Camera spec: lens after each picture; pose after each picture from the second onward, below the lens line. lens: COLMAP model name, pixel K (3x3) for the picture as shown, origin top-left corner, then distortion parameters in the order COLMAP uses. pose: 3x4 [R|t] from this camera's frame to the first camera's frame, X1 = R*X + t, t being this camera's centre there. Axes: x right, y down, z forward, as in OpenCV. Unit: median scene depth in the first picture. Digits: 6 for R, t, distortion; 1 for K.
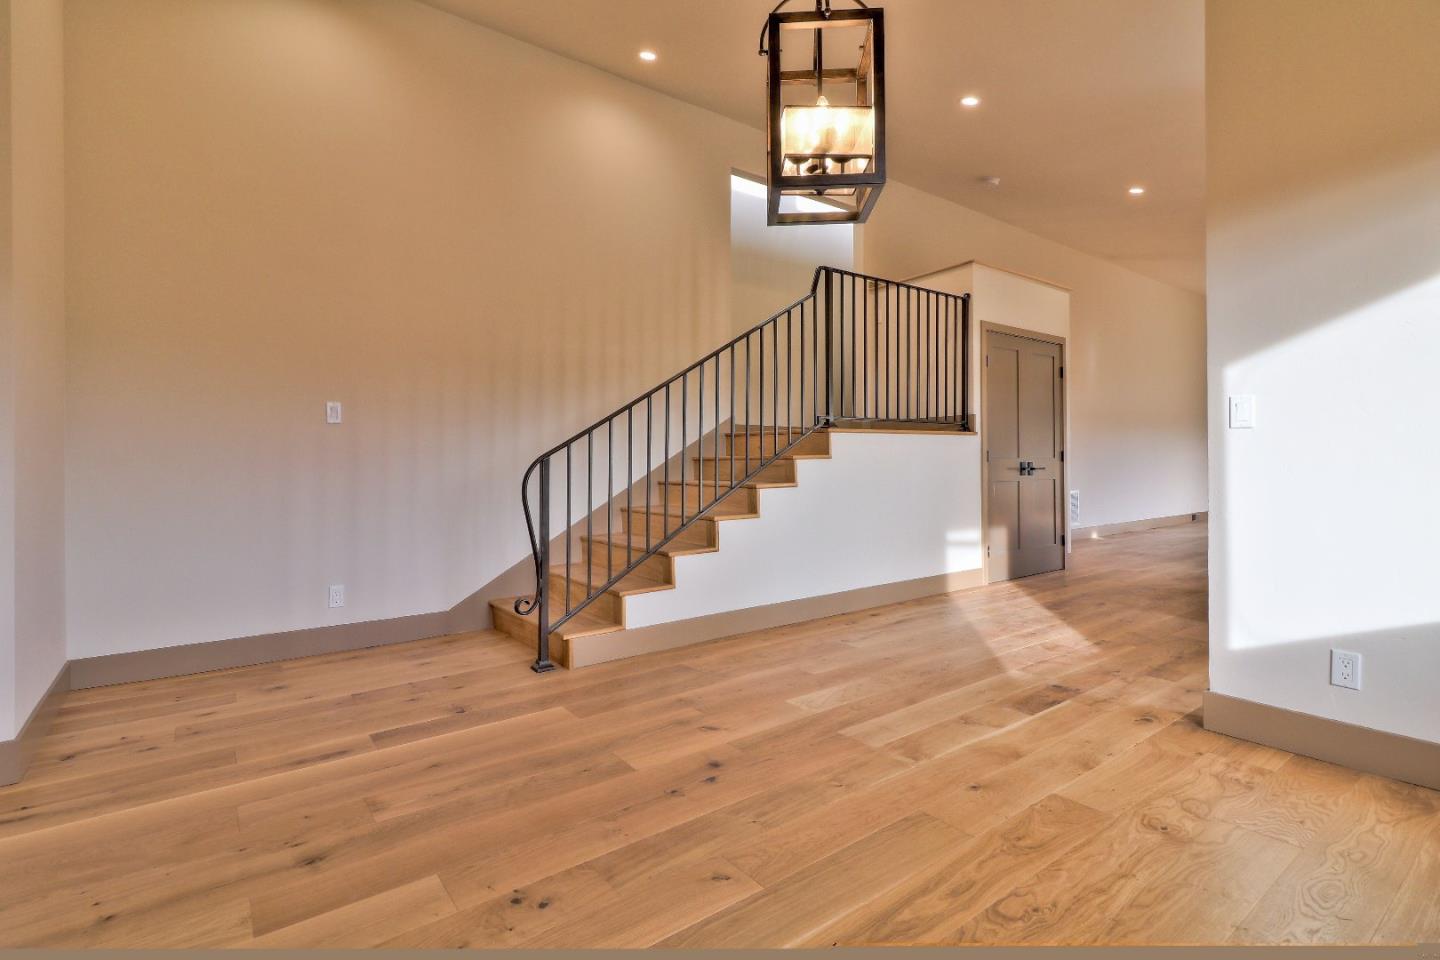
lens RADIAL K [[695.5, 0, 717.6], [0, 695.5, 461.9], [0, 0, 1]] dist [0.002467, 0.000538]
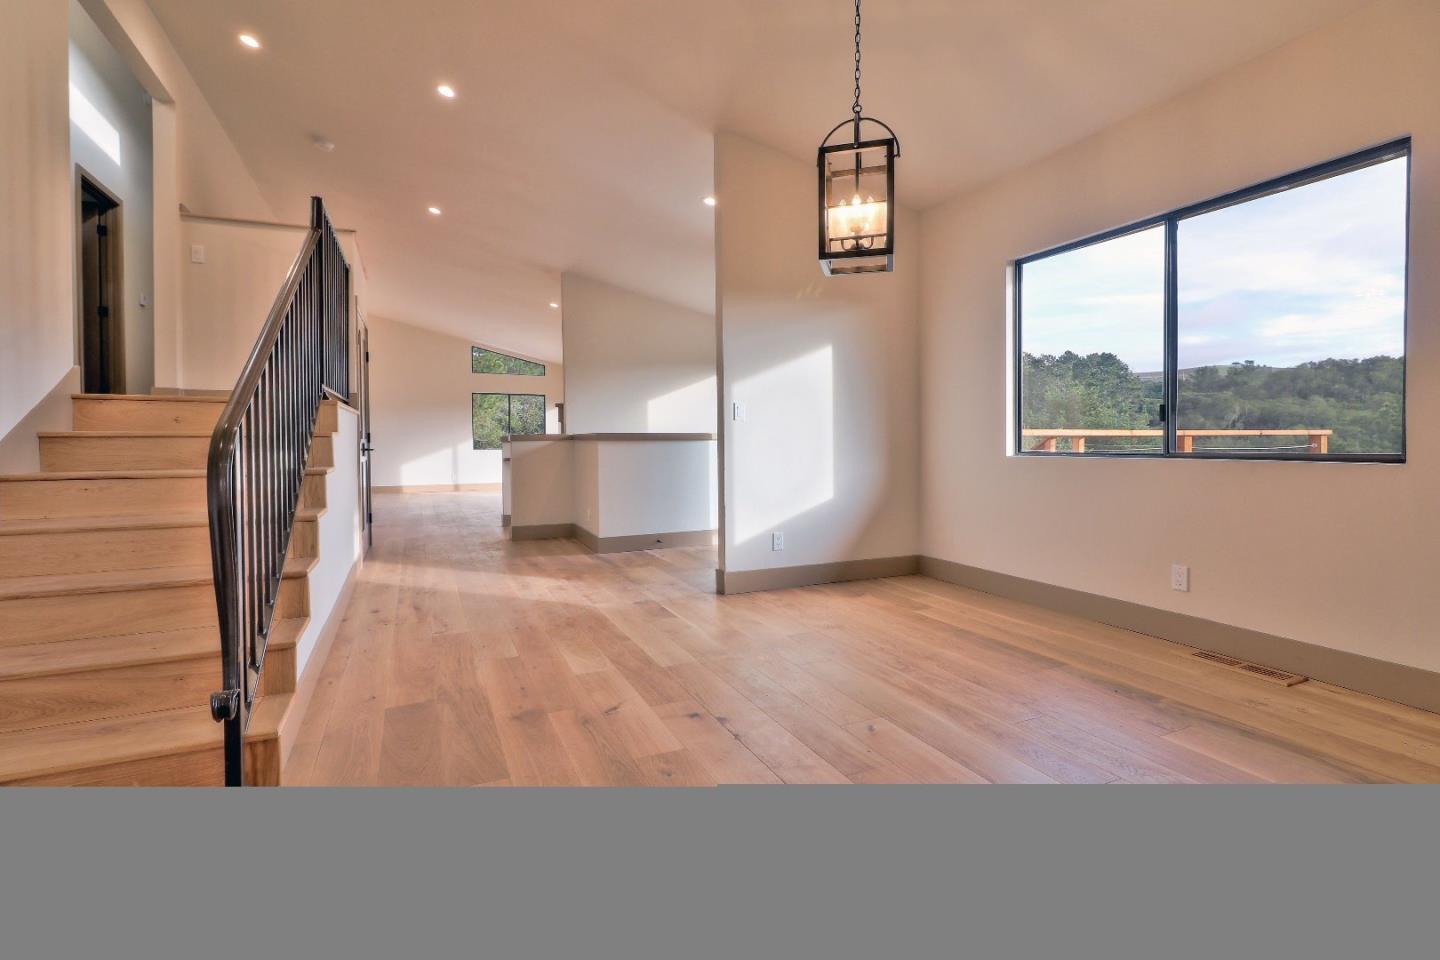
lens RADIAL K [[667.5, 0, 715.4], [0, 667.5, 461.4], [0, 0, 1]] dist [-0.000349, 0.000172]
pose [[0.208685, -0.026536, 0.977623, -0.978555], [0.002629, 0.999643, 0.026573, 0.007181], [-0.977979, -0.002975, 0.208681, 0.722455]]
